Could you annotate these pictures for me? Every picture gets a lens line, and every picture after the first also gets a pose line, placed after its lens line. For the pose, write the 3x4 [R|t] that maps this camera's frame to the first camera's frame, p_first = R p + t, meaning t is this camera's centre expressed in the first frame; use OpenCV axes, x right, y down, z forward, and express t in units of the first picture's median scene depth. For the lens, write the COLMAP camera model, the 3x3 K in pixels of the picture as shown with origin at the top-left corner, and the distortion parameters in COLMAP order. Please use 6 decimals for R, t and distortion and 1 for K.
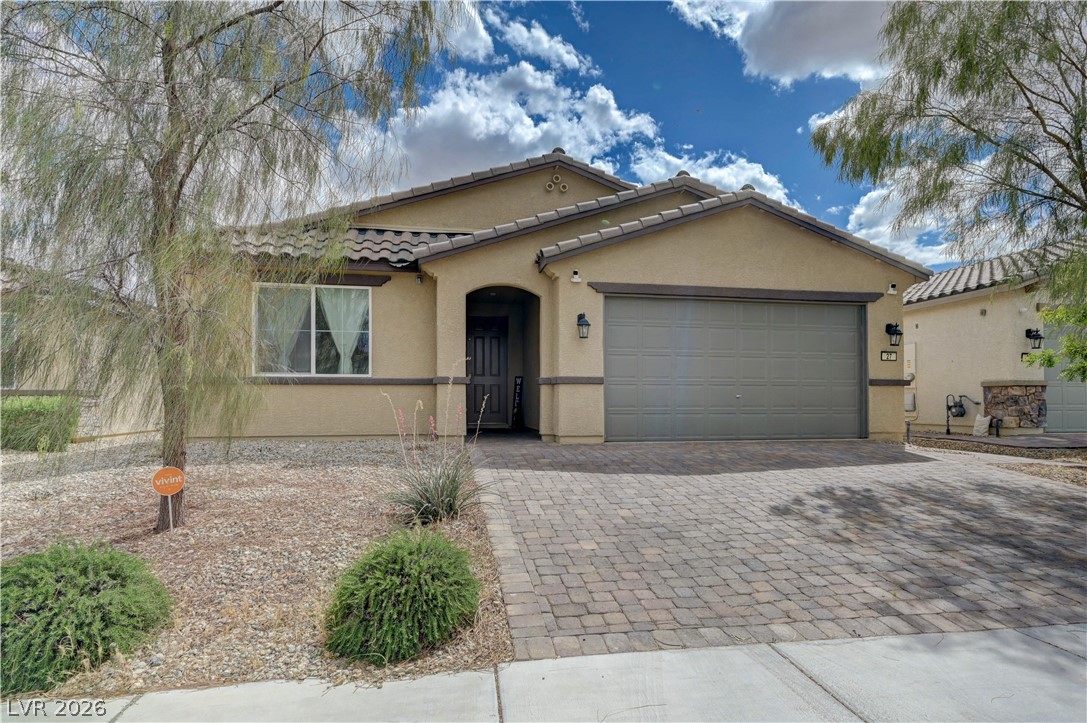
lens RADIAL K [[562.4, 0, 545.3], [0, 562.4, 362.4], [0, 0, 1]] dist [0.022431, 0.001027]
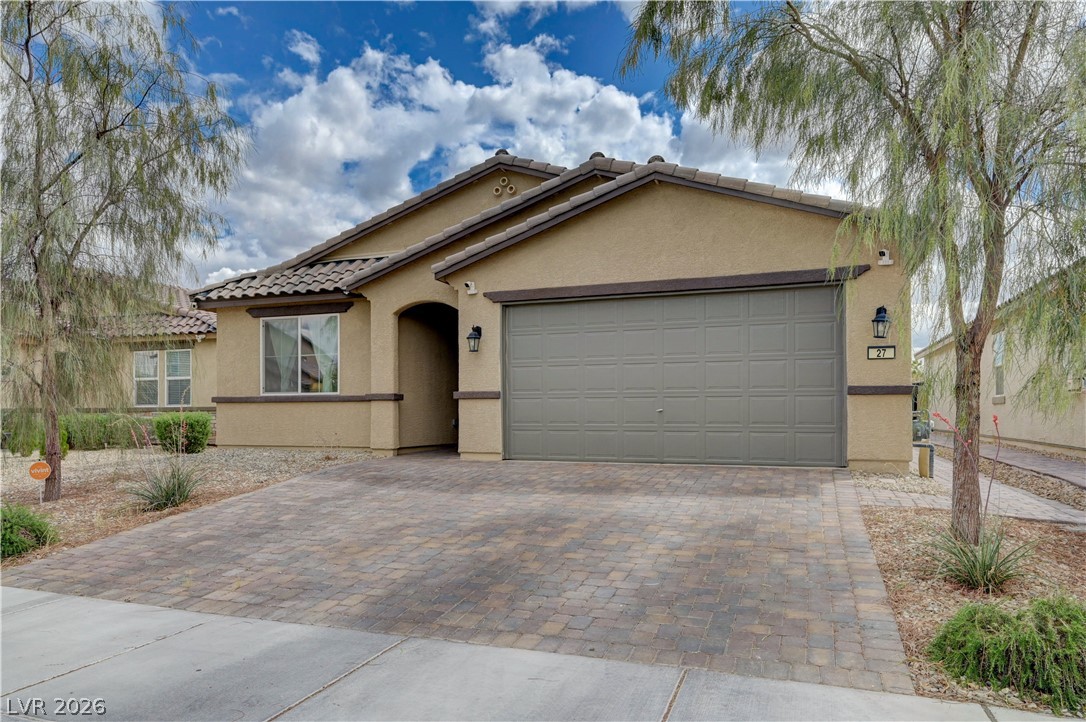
lens RADIAL K [[688.2, 0, 549.6], [0, 688.2, 368.1], [0, 0, 1]] dist [0.015836, 0.002309]
pose [[0.857194, -0.035138, -0.513794, 0.745521], [0.037763, 0.999272, -0.005337, -0.003236], [0.513607, -0.014827, 0.857897, 0.045895]]
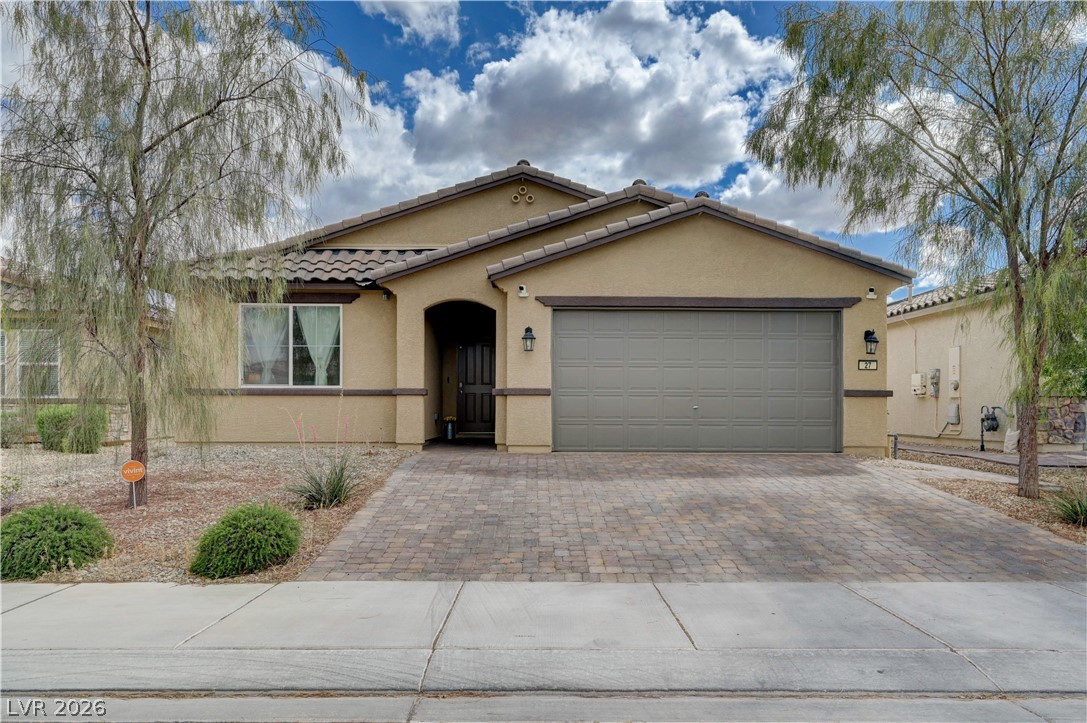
lens RADIAL K [[688.8, 0, 541.3], [0, 688.8, 364.6], [0, 0, 1]] dist [0.015836, 0.002309]
pose [[0.985066, -0.006132, -0.172070, 0.292360], [0.006956, 0.999967, 0.004183, -0.021936], [0.172039, -0.005317, 0.985076, -0.231768]]
